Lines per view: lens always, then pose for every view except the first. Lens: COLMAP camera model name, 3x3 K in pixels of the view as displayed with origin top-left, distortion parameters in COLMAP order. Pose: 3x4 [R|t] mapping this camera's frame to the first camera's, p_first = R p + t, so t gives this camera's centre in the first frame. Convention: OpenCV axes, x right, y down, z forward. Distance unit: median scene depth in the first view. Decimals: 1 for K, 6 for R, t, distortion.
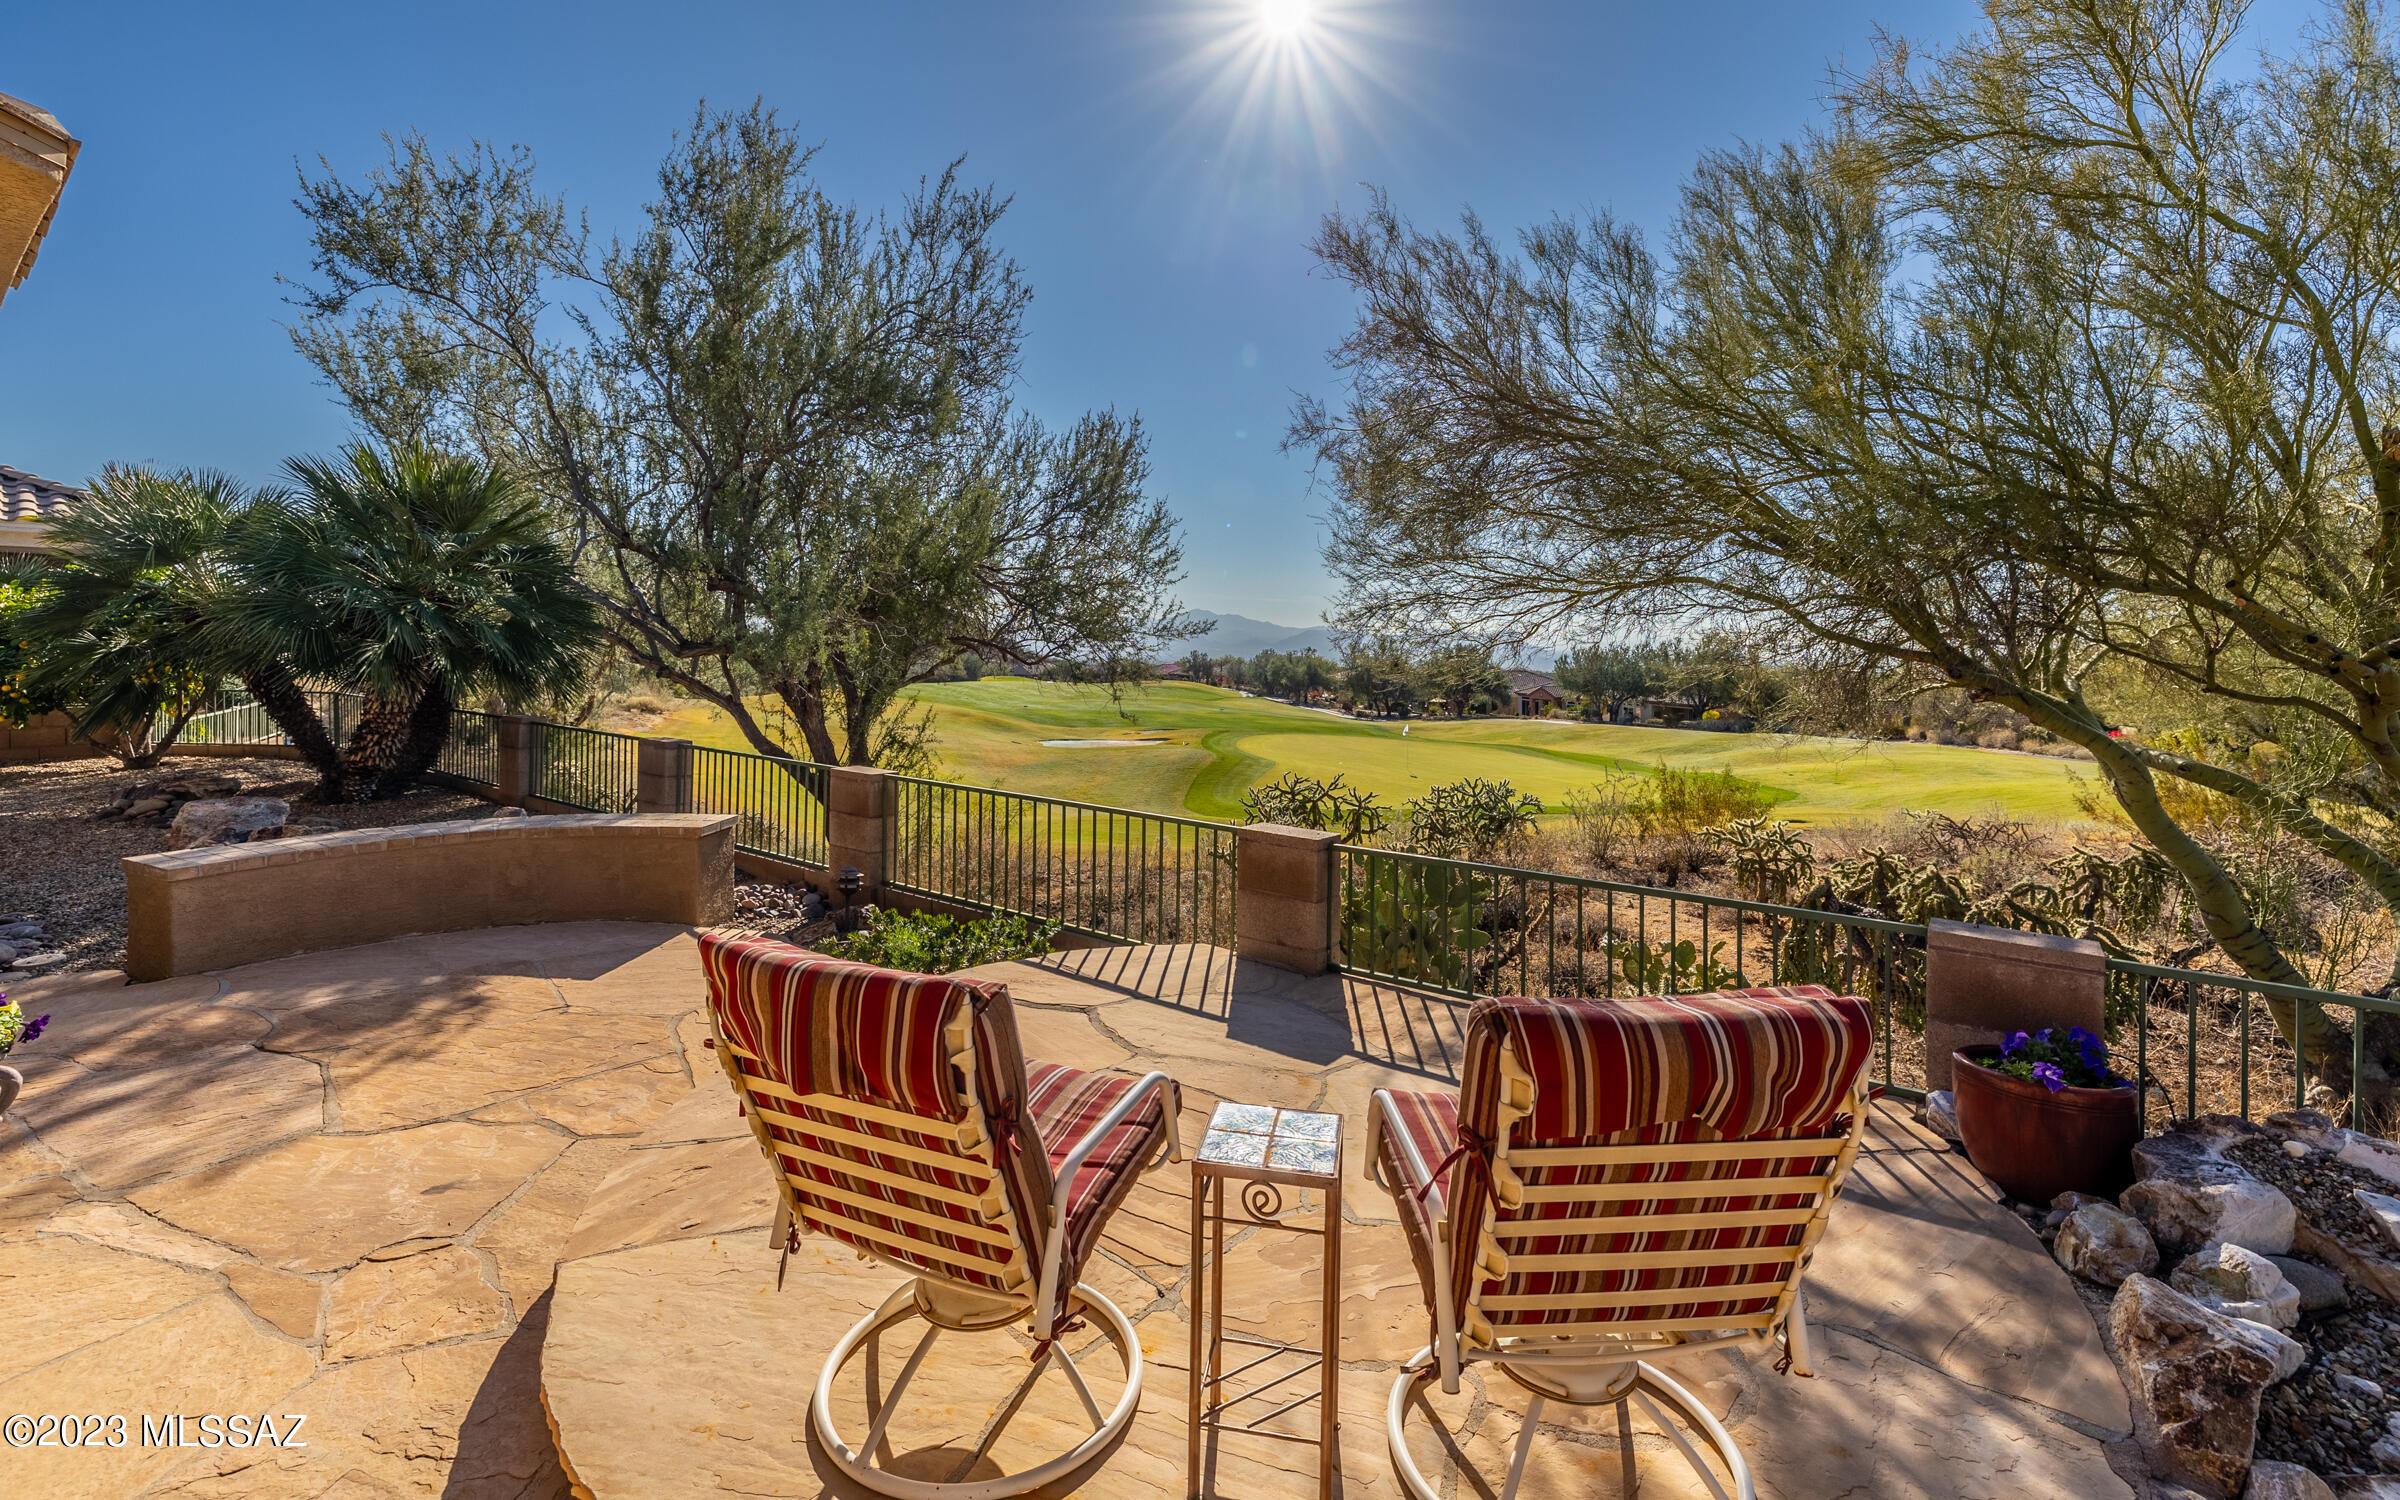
lens RADIAL K [[1024.9, 0, 1214.8], [0, 1024.9, 690.6], [0, 0, 1]] dist [-0.000345, 0.000006]
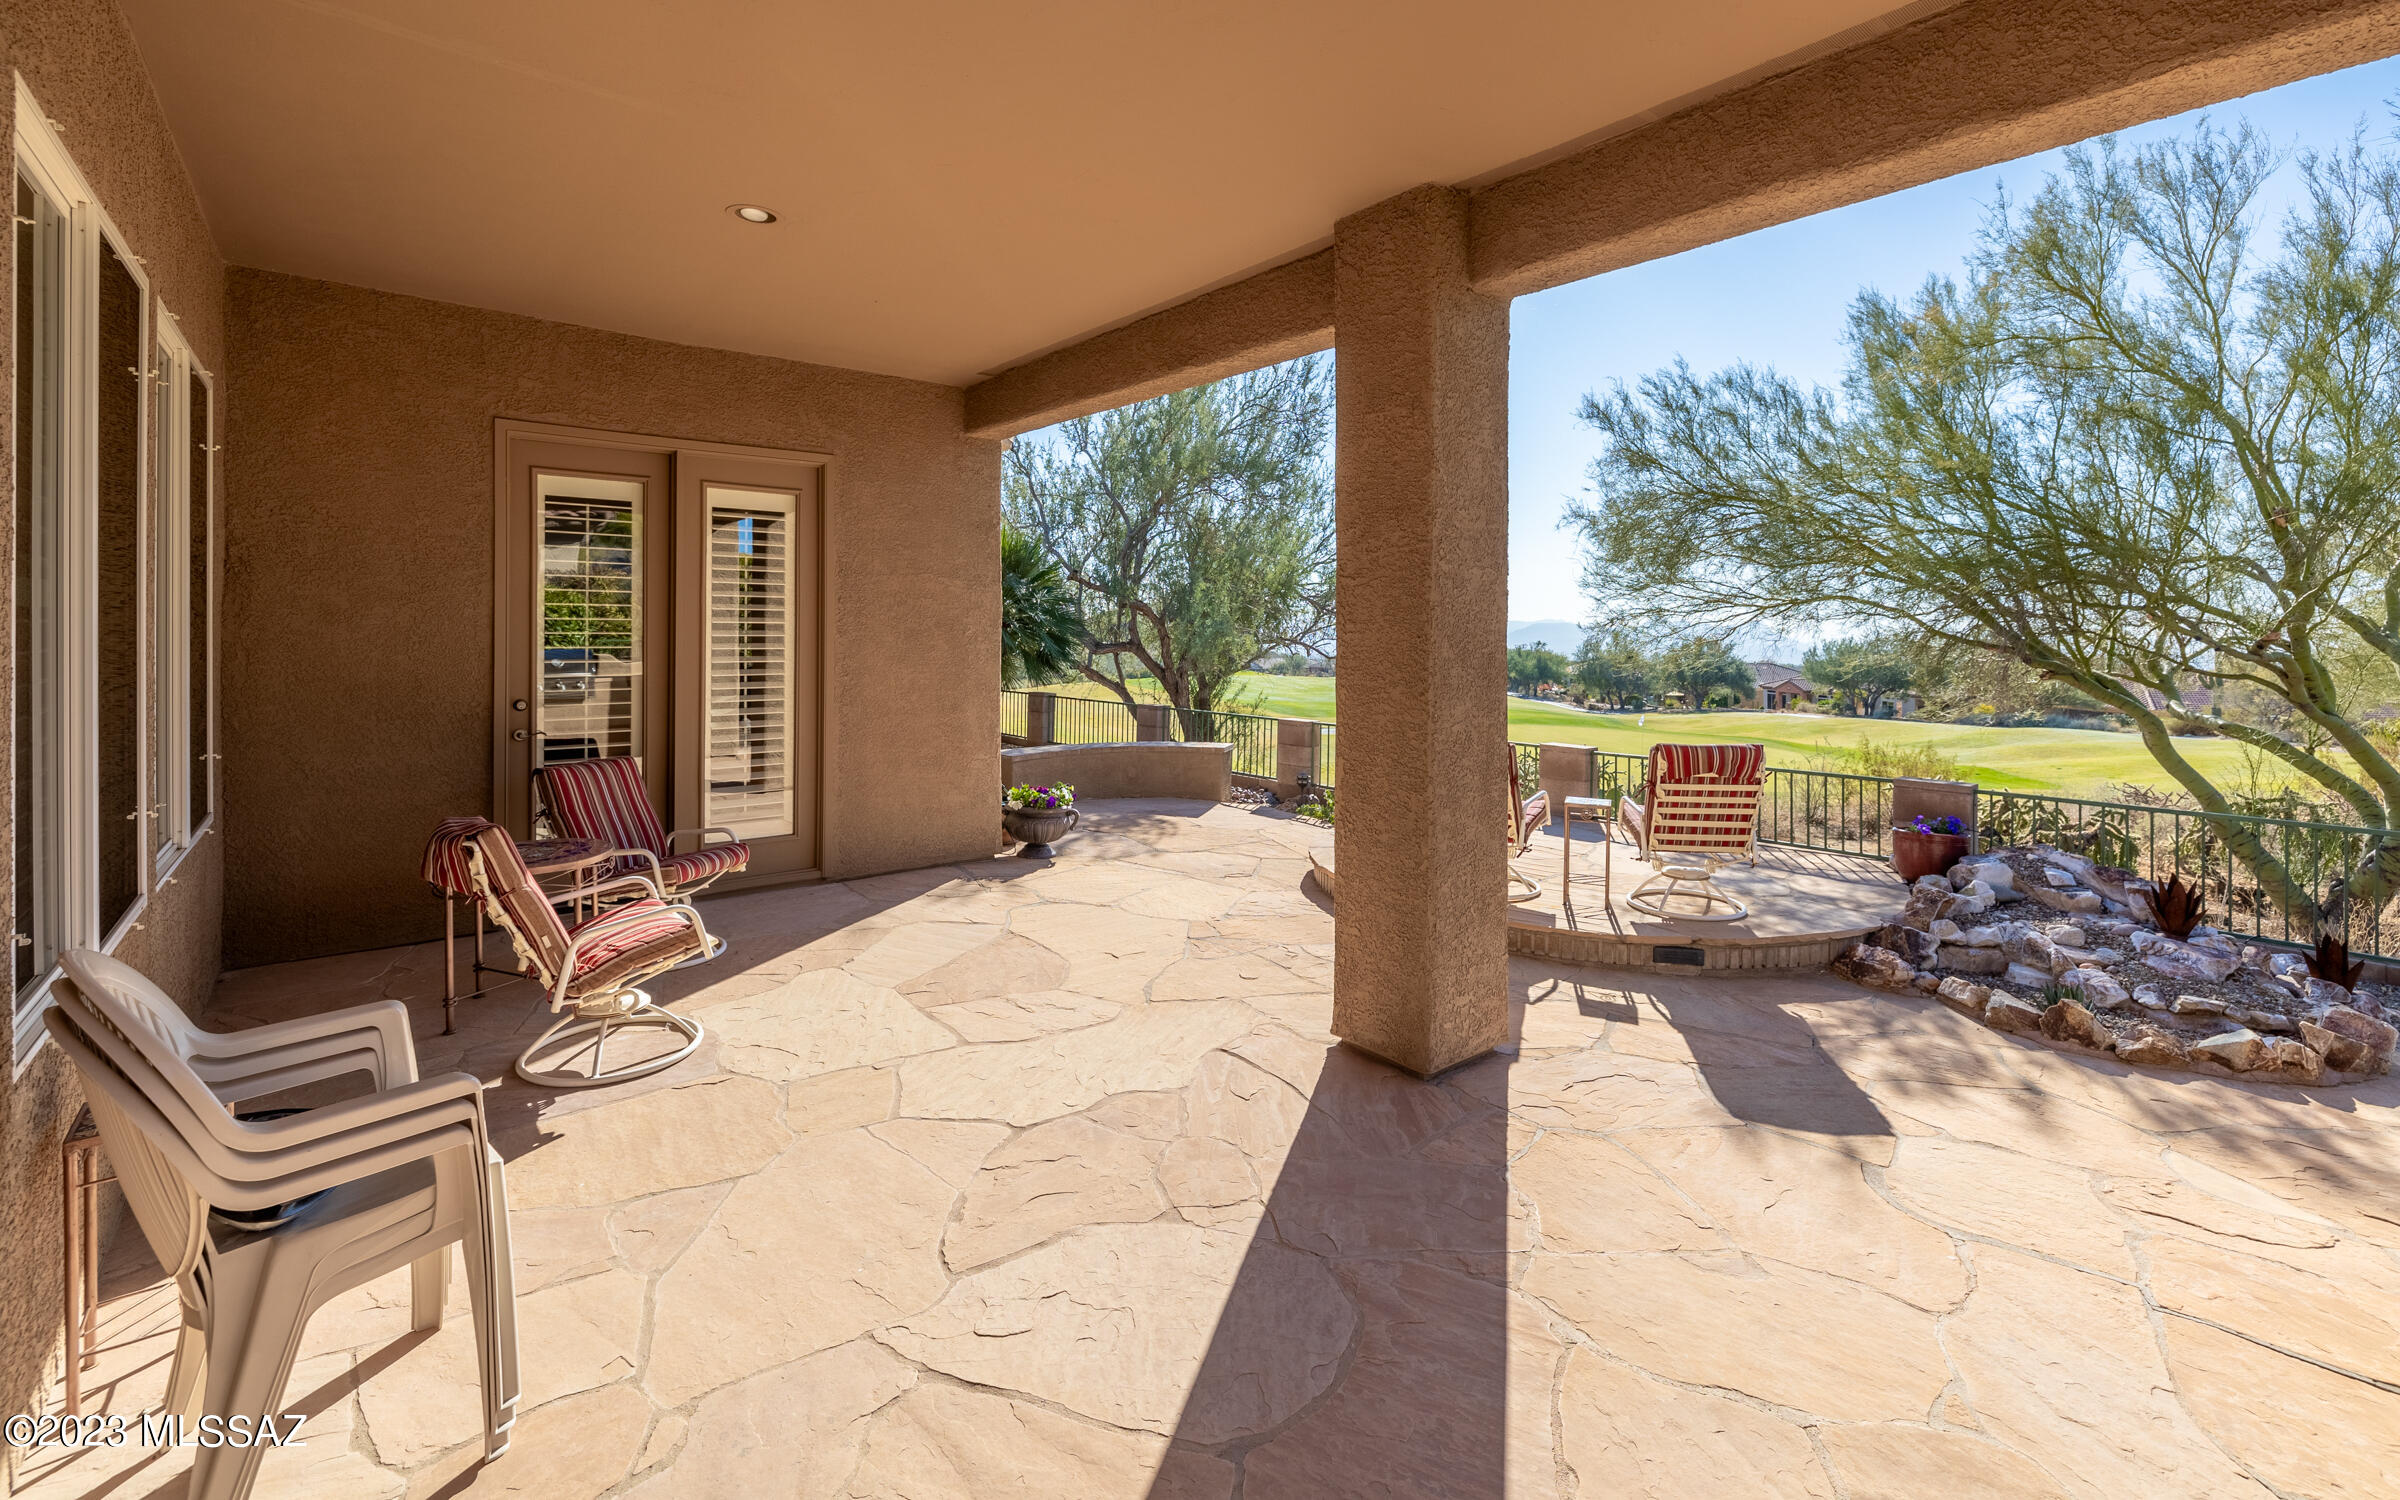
lens RADIAL K [[1022.1, 0, 1213.5], [0, 1022.1, 668.3], [0, 0, 1]] dist [-0.000451, 0.000080]
pose [[0.977561, -0.001349, -0.210646, -0.067209], [-0.002051, 0.999871, -0.015924, 0.010848], [0.210641, 0.015999, 0.977433, -0.385117]]
